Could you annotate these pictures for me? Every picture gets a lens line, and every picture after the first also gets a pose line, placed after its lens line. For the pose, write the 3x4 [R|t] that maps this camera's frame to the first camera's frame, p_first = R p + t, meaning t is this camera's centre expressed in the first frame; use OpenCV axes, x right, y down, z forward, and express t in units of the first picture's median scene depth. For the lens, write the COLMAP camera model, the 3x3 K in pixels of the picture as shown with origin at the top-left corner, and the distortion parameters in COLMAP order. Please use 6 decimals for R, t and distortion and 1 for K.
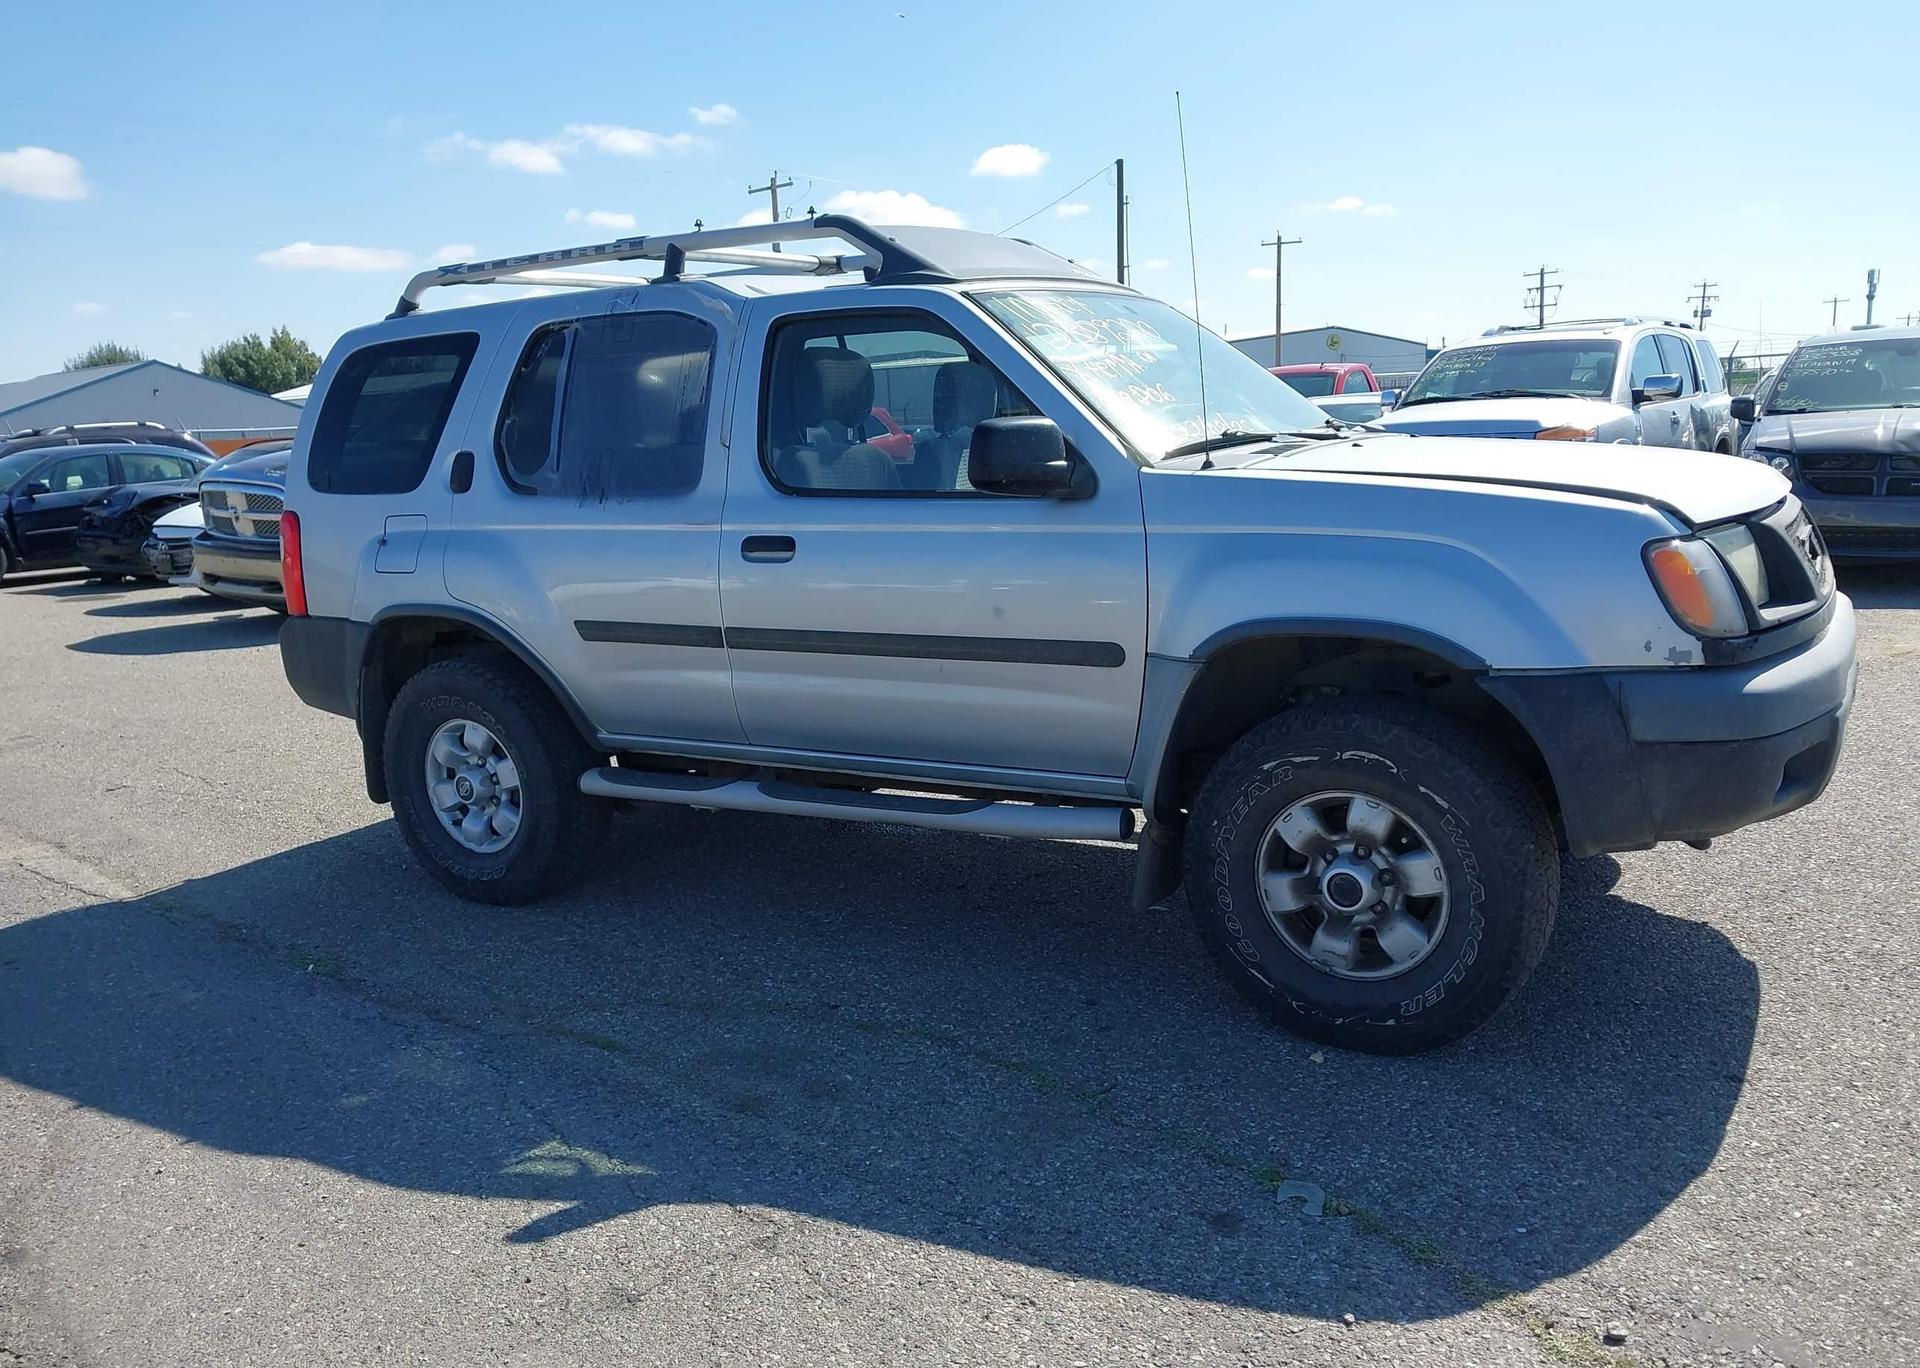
lens RADIAL K [[1553.9, 0, 967.9], [0, 1553.9, 677.2], [0, 0, 1]] dist [0.004204, 0.000325]
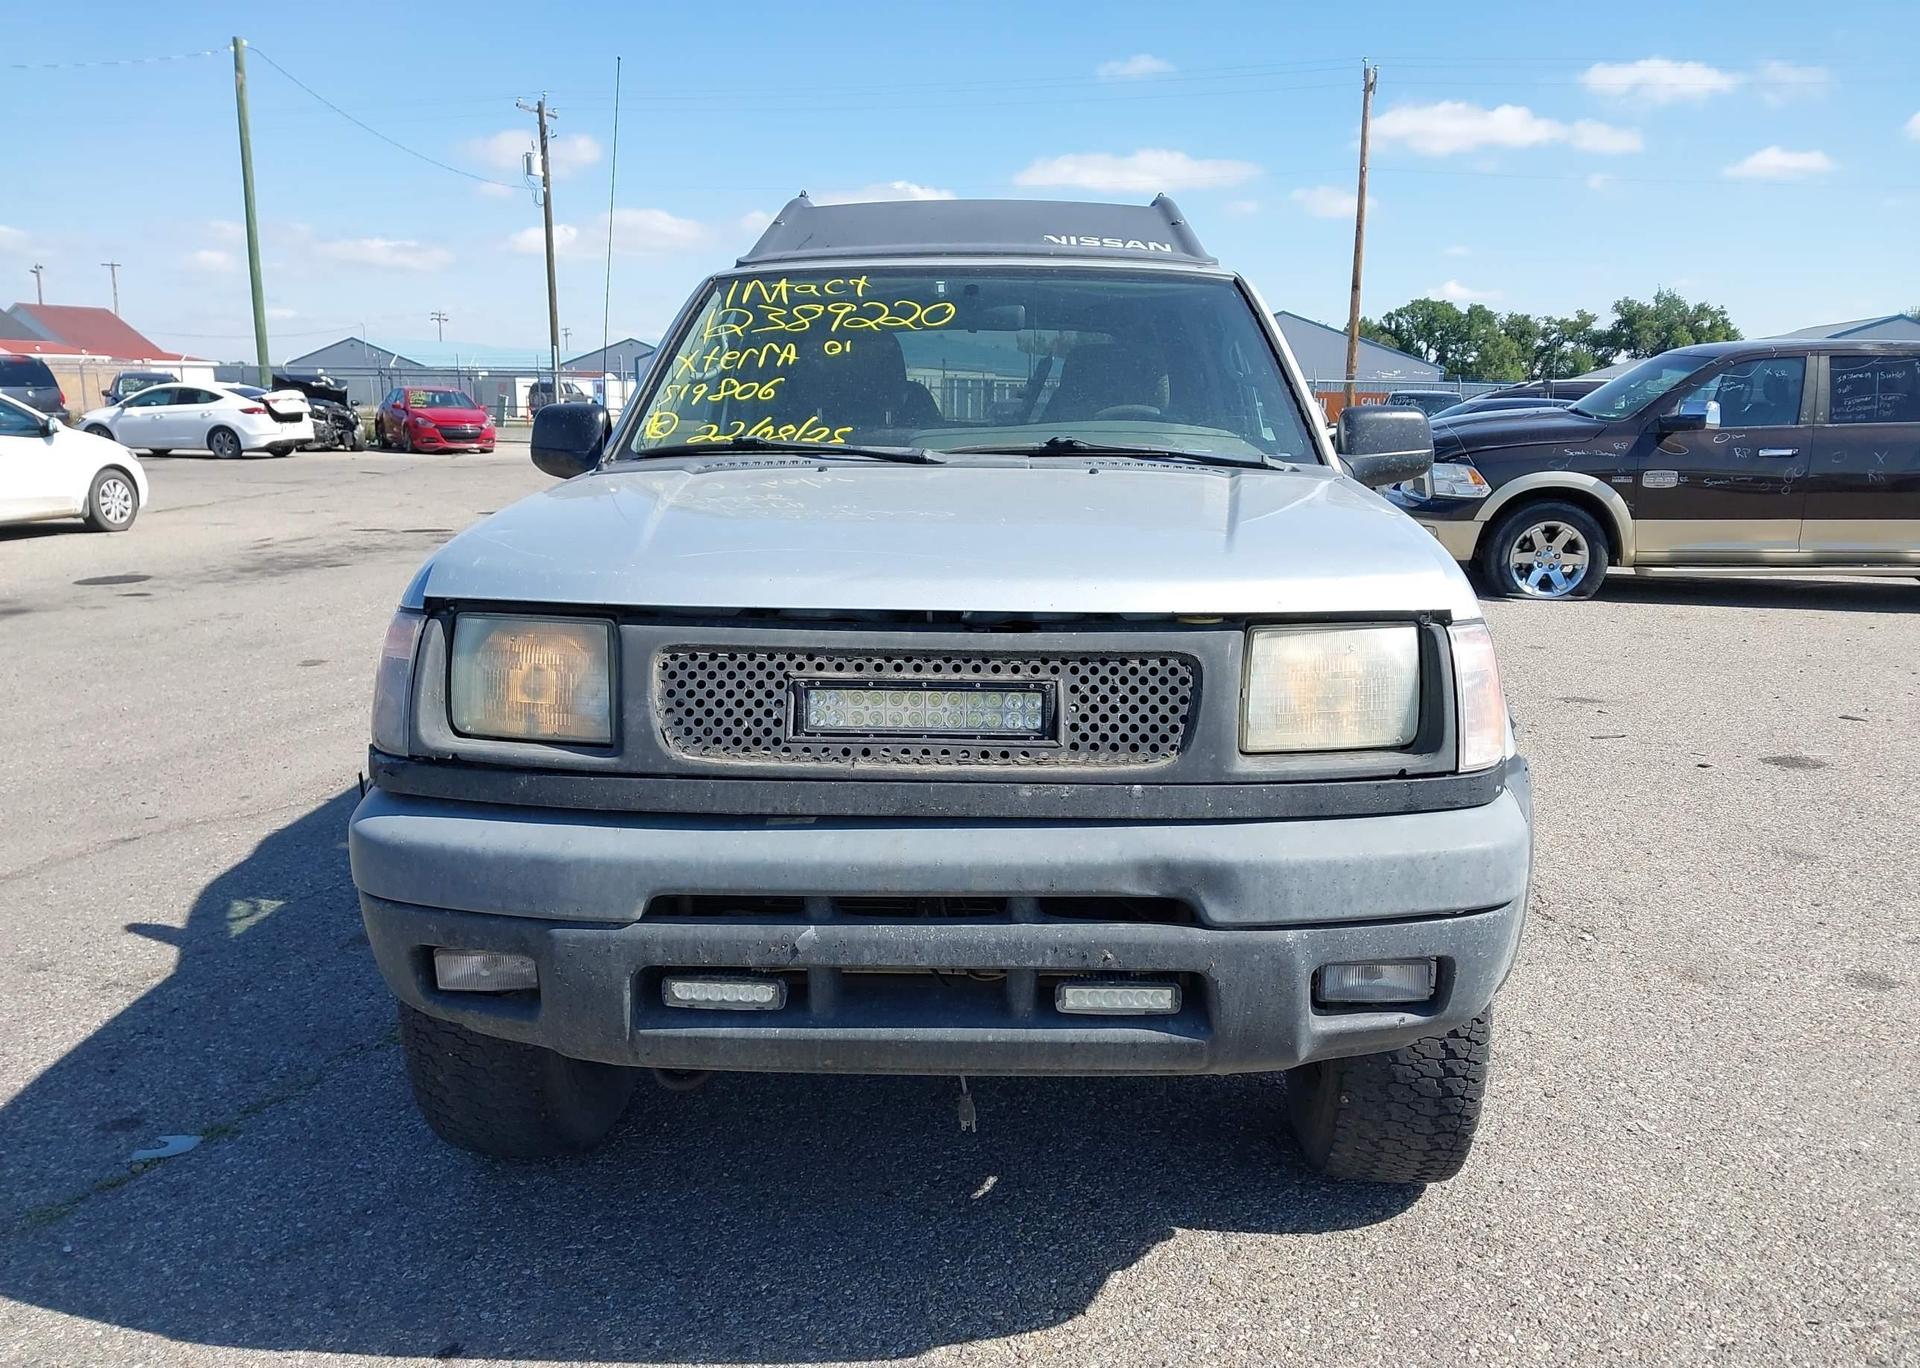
lens RADIAL K [[1534.1, 0, 960.0], [0, 1534.1, 684.0], [0, 0, 1]] dist [0.011487, -0.011314]
pose [[0.477443, 0.209523, -0.853316, 1.004468], [-0.178323, 0.974048, 0.139393, -0.168474], [0.860377, 0.085614, 0.502415, 0.697099]]
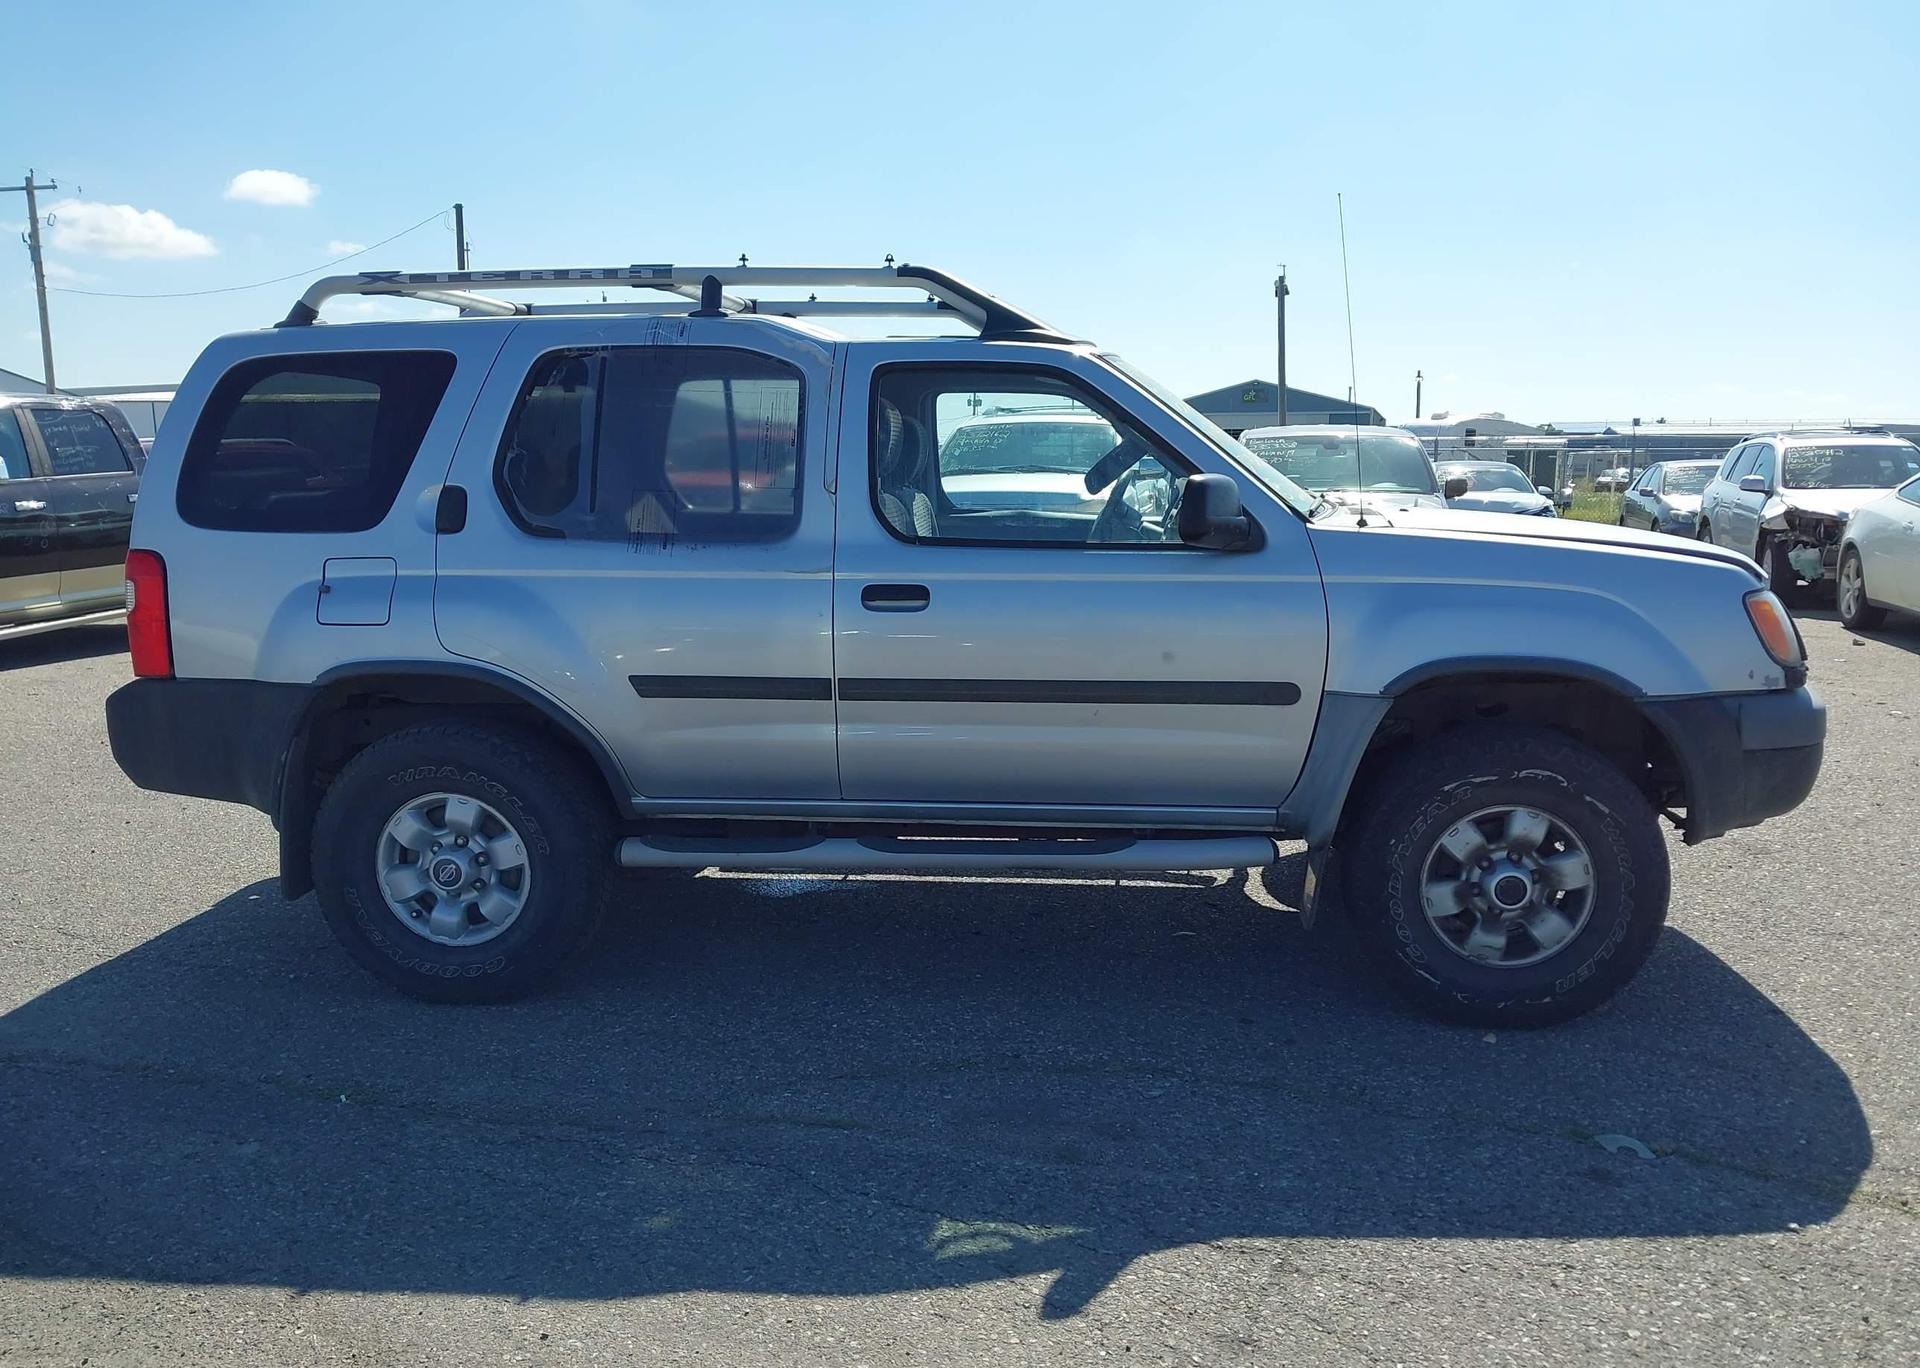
lens RADIAL K [[1545.9, 0, 986.3], [0, 1545.9, 668.0], [0, 0, 1]] dist [0.006543, -0.004445]
pose [[0.896398, -0.015372, 0.442983, -0.559860], [0.034583, 0.998777, -0.035321, -0.001991], [-0.441899, 0.046981, 0.895834, 0.114394]]
